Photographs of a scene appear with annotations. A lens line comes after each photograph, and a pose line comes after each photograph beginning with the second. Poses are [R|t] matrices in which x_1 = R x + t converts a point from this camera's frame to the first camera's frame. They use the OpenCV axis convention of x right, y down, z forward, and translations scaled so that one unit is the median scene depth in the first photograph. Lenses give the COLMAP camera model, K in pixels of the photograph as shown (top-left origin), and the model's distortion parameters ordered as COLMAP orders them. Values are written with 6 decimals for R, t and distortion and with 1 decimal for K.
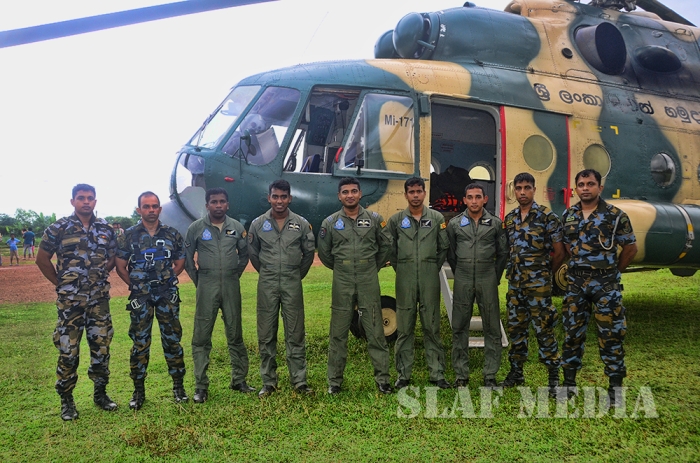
lens RADIAL K [[594.3, 0, 351.2], [0, 594.3, 241.3], [0, 0, 1]] dist [-0.147714, 0.179768]
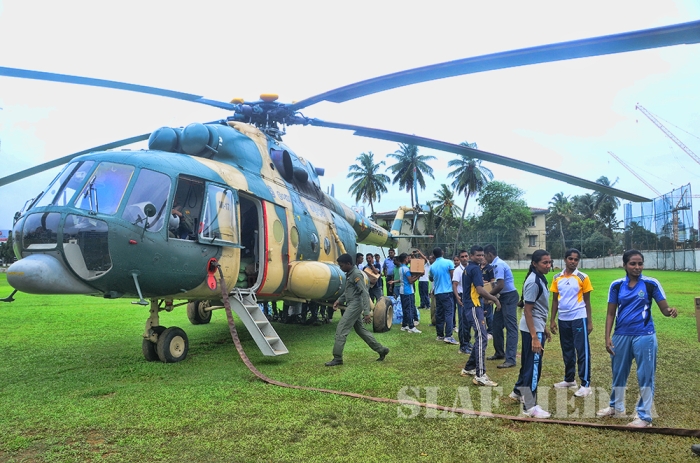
lens RADIAL K [[540.6, 0, 351.9], [0, 540.6, 244.8], [0, 0, 1]] dist [-0.092143, 0.004362]
pose [[0.583686, 0.038801, 0.811052, -0.677768], [0.020801, 0.997815, -0.062706, -0.015750], [-0.811713, 0.053471, 0.581604, -0.015998]]
